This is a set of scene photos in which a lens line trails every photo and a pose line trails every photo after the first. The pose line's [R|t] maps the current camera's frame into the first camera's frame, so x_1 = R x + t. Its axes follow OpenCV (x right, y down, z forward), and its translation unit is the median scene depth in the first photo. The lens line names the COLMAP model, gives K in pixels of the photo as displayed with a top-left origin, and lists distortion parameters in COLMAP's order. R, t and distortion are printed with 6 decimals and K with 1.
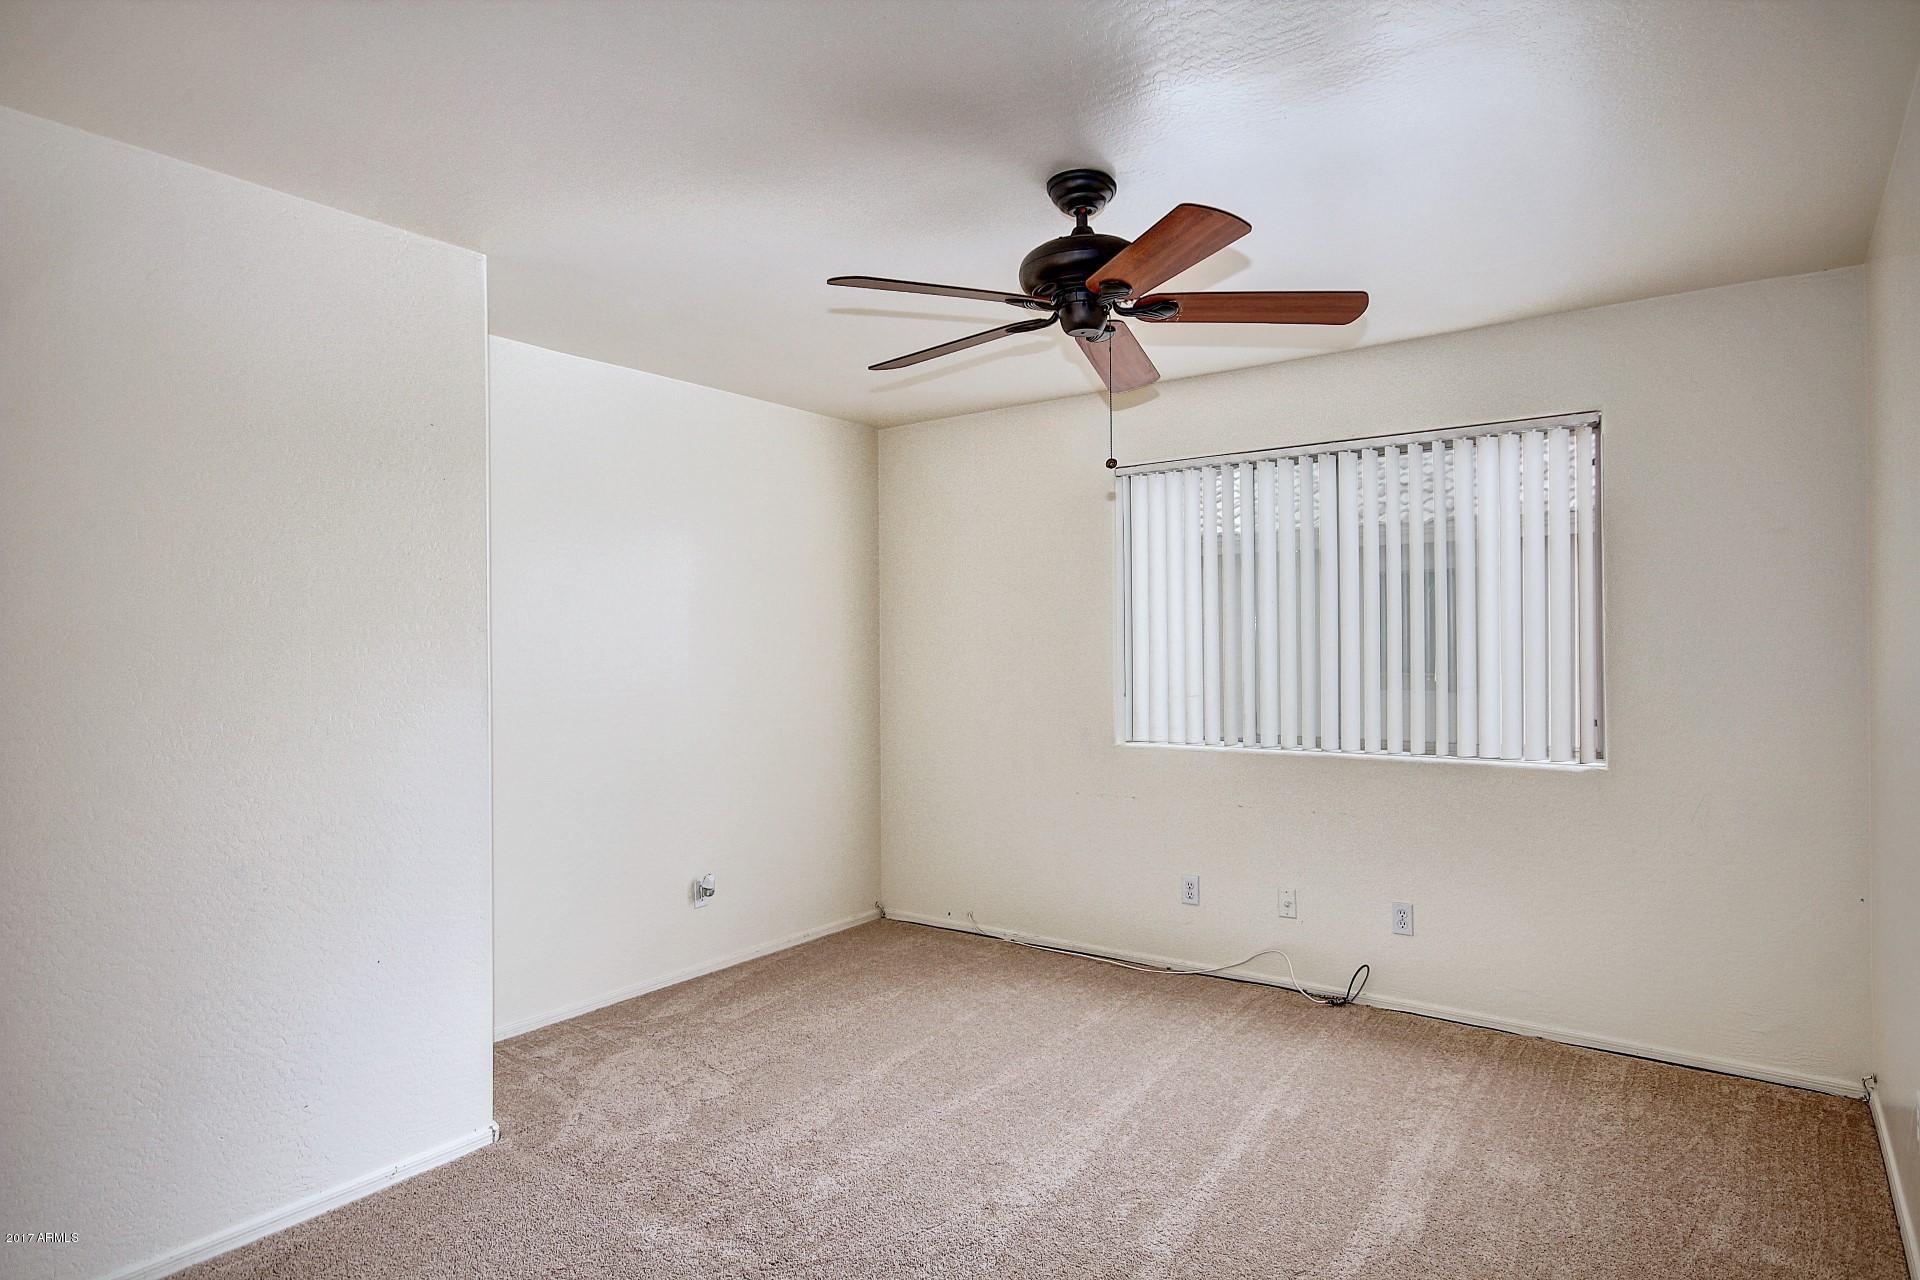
lens RADIAL K [[1075.9, 0, 960.0], [0, 1075.9, 640.0], [0, 0, 1]] dist [-0.000855, -0.000033]
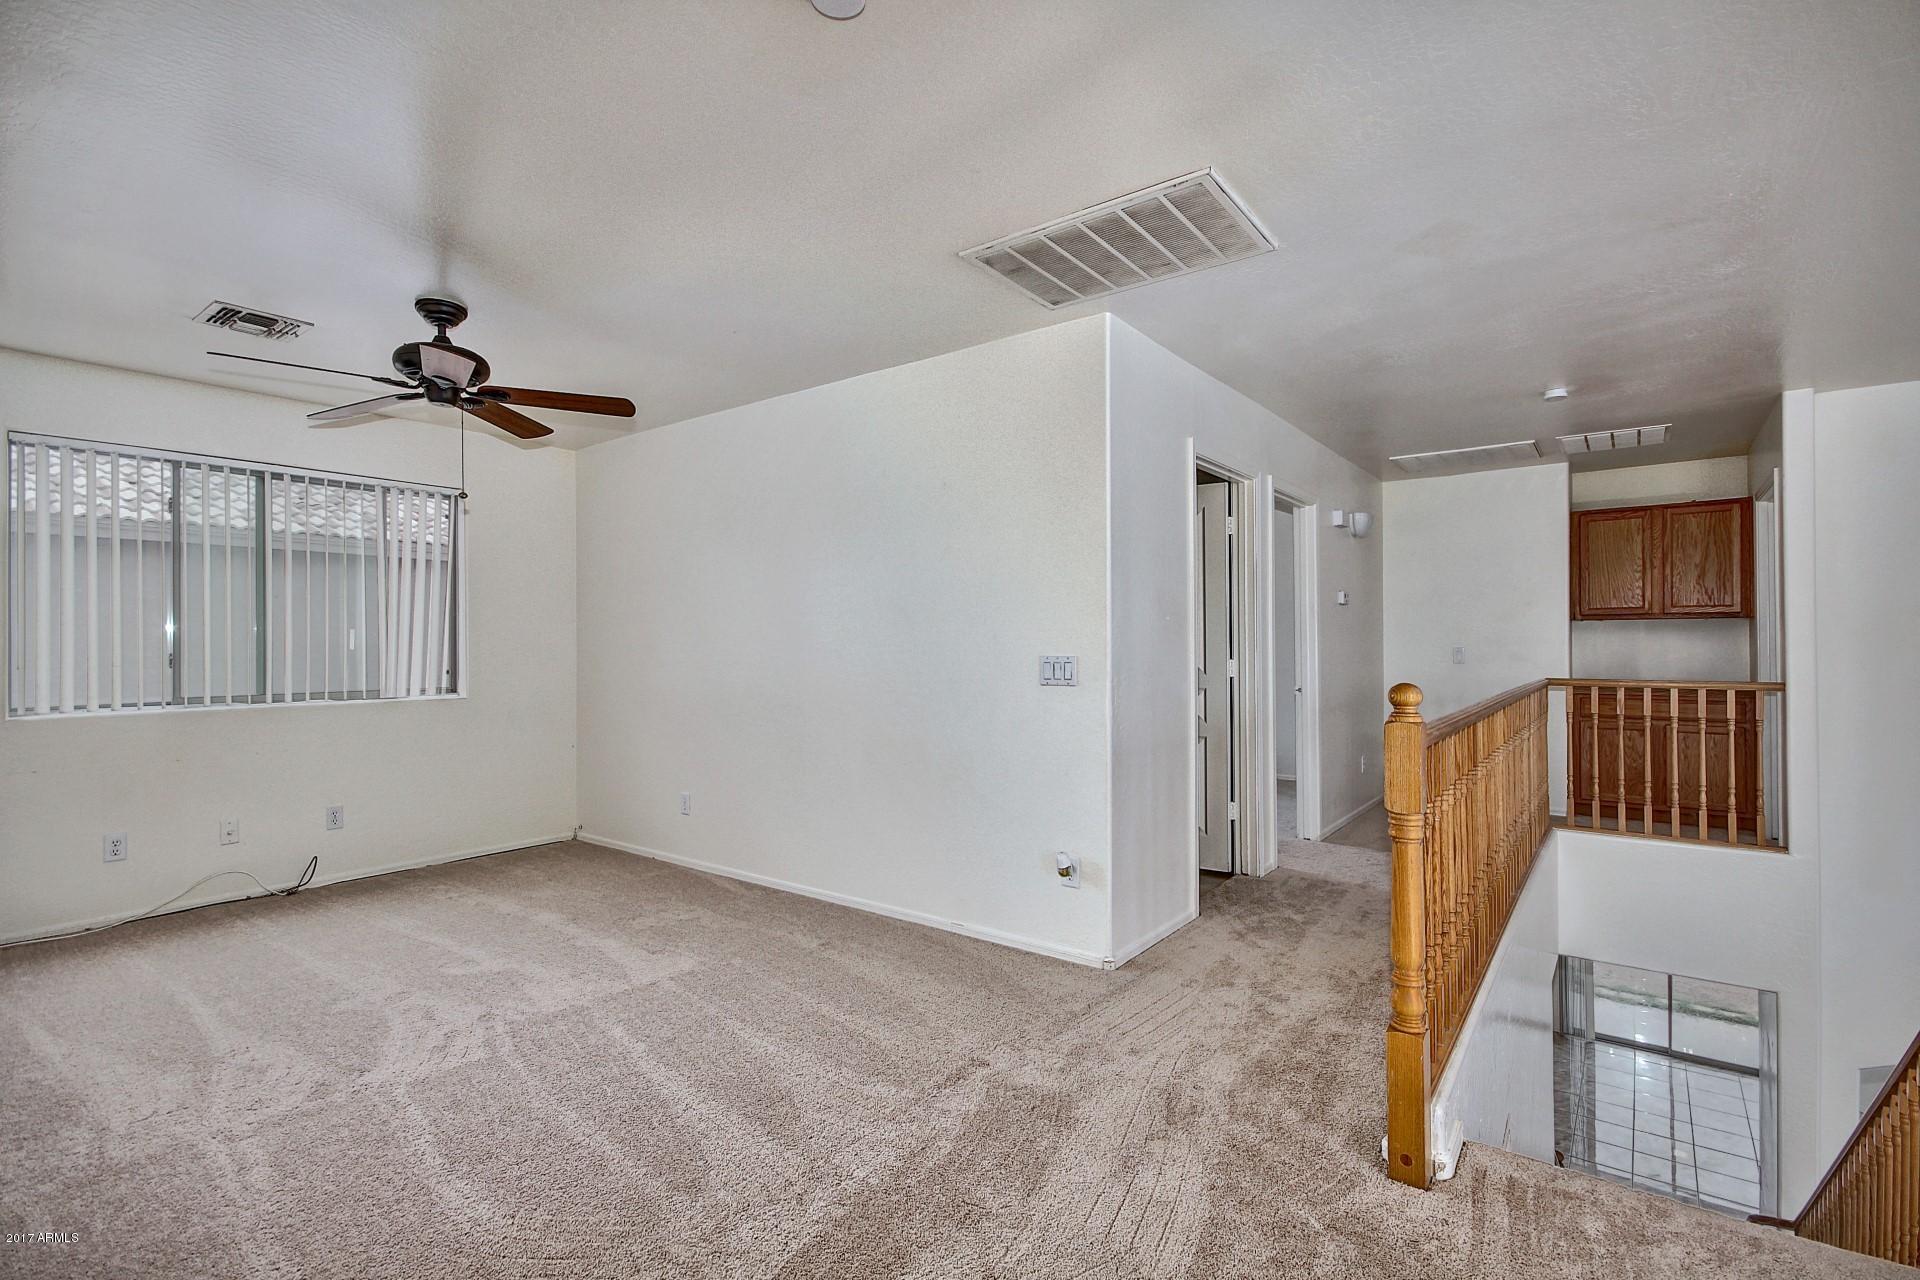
lens RADIAL K [[891.4, 0, 960.0], [0, 891.4, 640.0], [0, 0, 1]] dist [-0.000079, -0.000067]
pose [[0.027734, 0.011181, 0.999553, -0.750729], [-0.001548, 0.999937, -0.011143, 0.039193], [-0.999614, -0.001239, 0.027749, 0.153446]]
